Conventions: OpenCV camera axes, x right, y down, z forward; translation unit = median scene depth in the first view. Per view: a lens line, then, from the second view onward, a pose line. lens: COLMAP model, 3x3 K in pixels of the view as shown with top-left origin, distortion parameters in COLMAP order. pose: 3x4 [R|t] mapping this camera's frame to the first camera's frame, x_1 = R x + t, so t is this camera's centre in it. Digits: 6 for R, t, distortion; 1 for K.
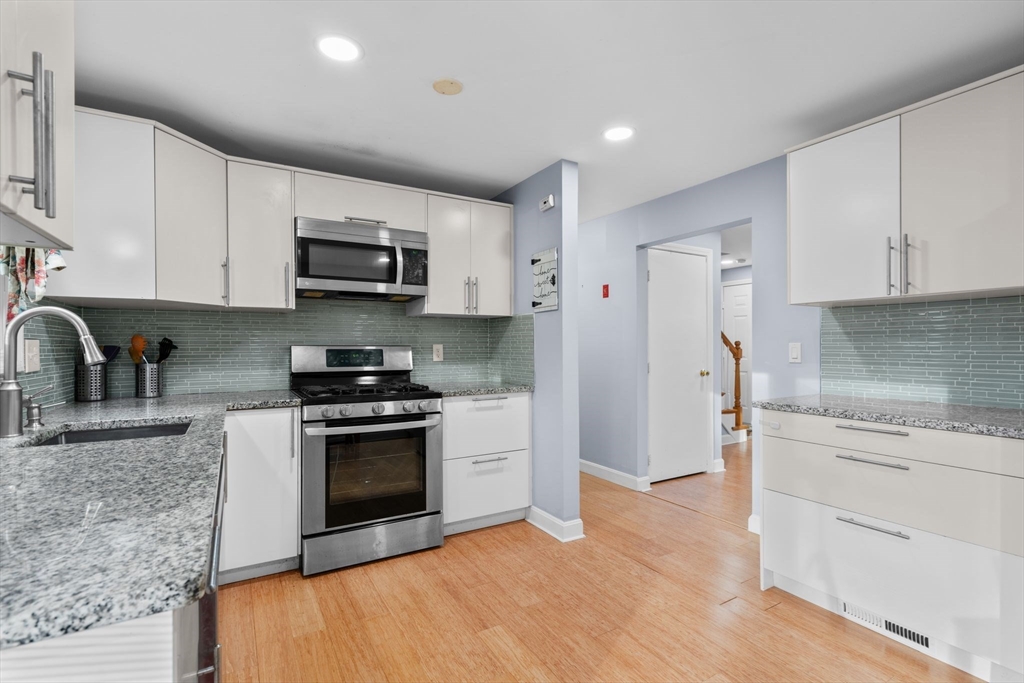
lens RADIAL K [[482.1, 0, 511.0], [0, 482.1, 345.4], [0, 0, 1]] dist [0.001923, 0.002507]
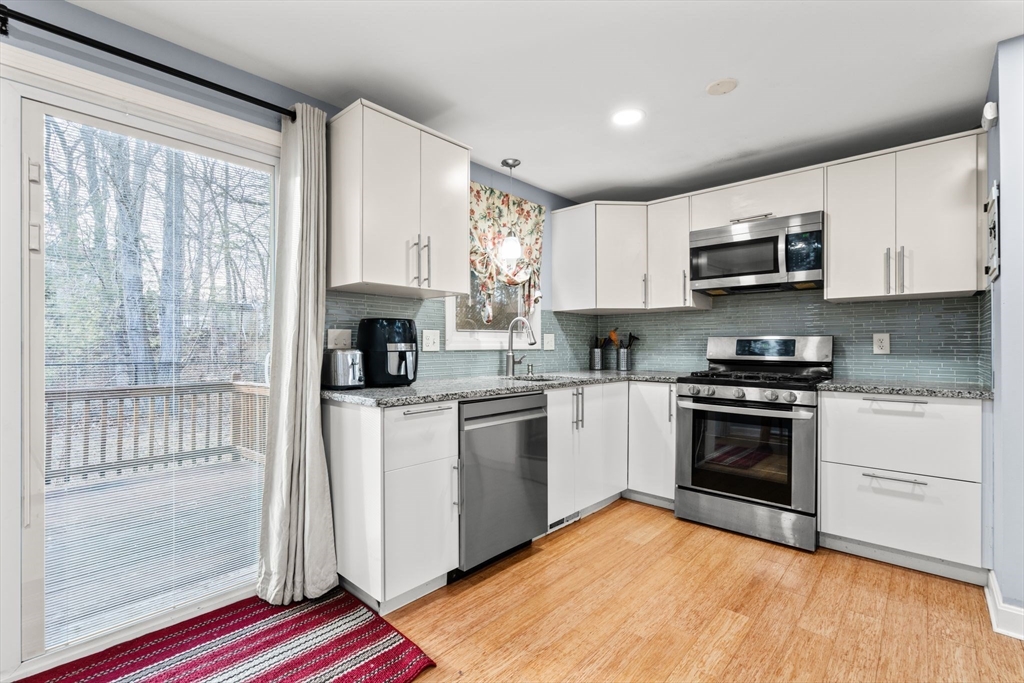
lens RADIAL K [[465.0, 0, 511.6], [0, 465.0, 344.4], [0, 0, 1]] dist [0.019908, 0.000256]
pose [[0.306059, 0.001586, -0.952011, 0.536987], [-0.001149, 0.999998, 0.001297, 0.020429], [0.952012, 0.000697, 0.306060, 0.185539]]
